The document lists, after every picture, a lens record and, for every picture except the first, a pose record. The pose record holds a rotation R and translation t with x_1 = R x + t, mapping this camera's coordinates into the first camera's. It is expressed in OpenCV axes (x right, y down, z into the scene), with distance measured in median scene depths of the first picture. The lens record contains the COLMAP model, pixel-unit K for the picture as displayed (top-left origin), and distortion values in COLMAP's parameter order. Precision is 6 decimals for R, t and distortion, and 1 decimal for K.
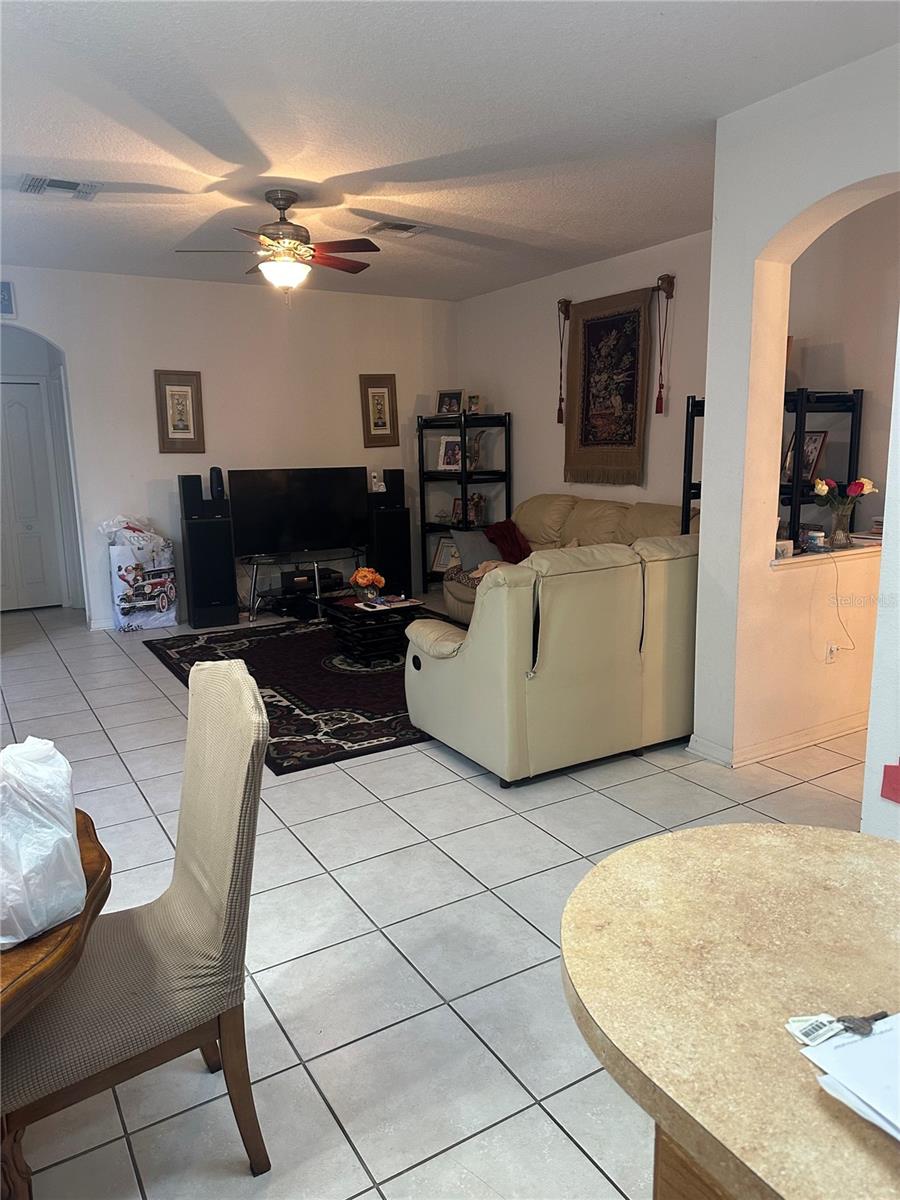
lens RADIAL K [[827.0, 0, 445.0], [0, 827.0, 598.2], [0, 0, 1]] dist [0.085360, -0.112548]
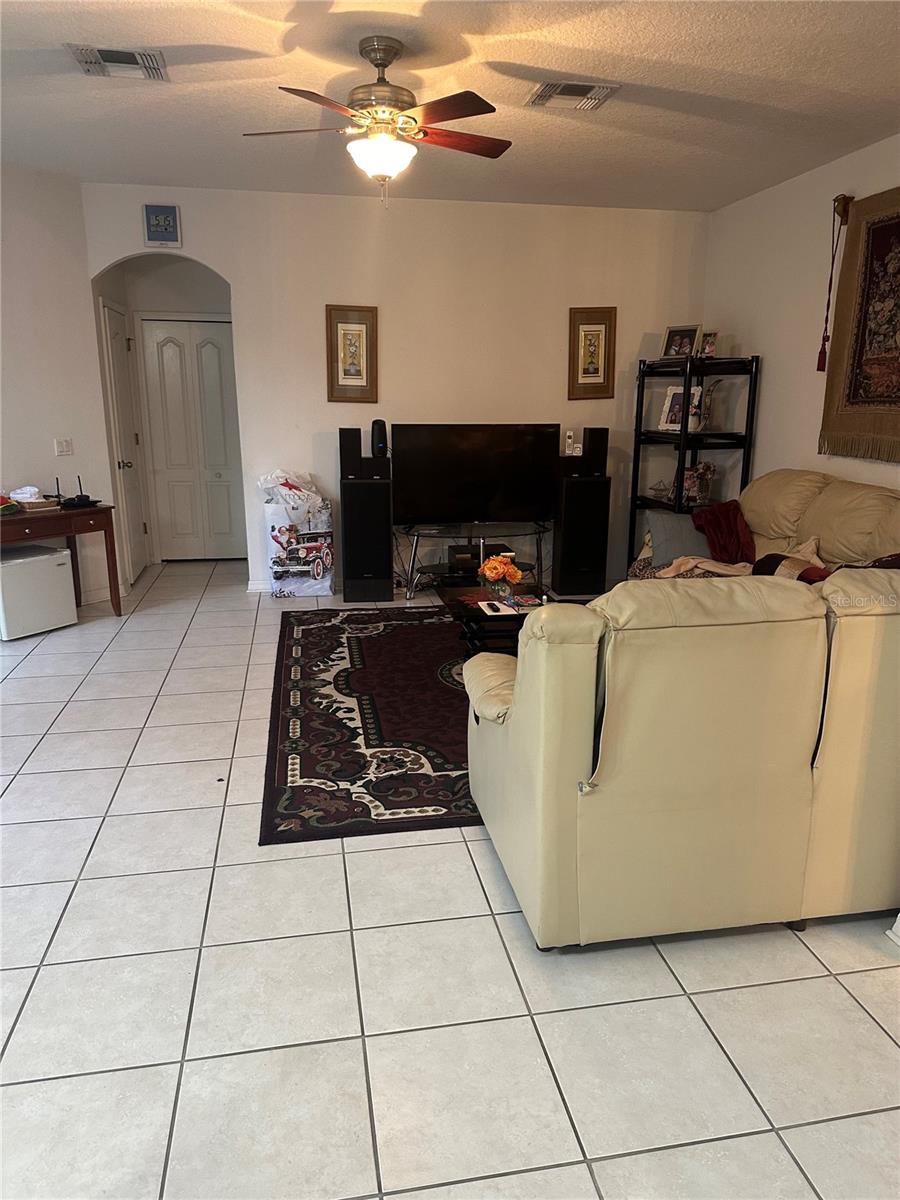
lens RADIAL K [[918.7, 0, 359.0], [0, 918.7, 619.3], [0, 0, 1]] dist [0.121249, -0.178409]
pose [[0.940027, 0.104543, -0.324685, 0.048101], [-0.086656, 0.993838, 0.069113, -0.019132], [0.329910, -0.036832, 0.943294, 0.098039]]
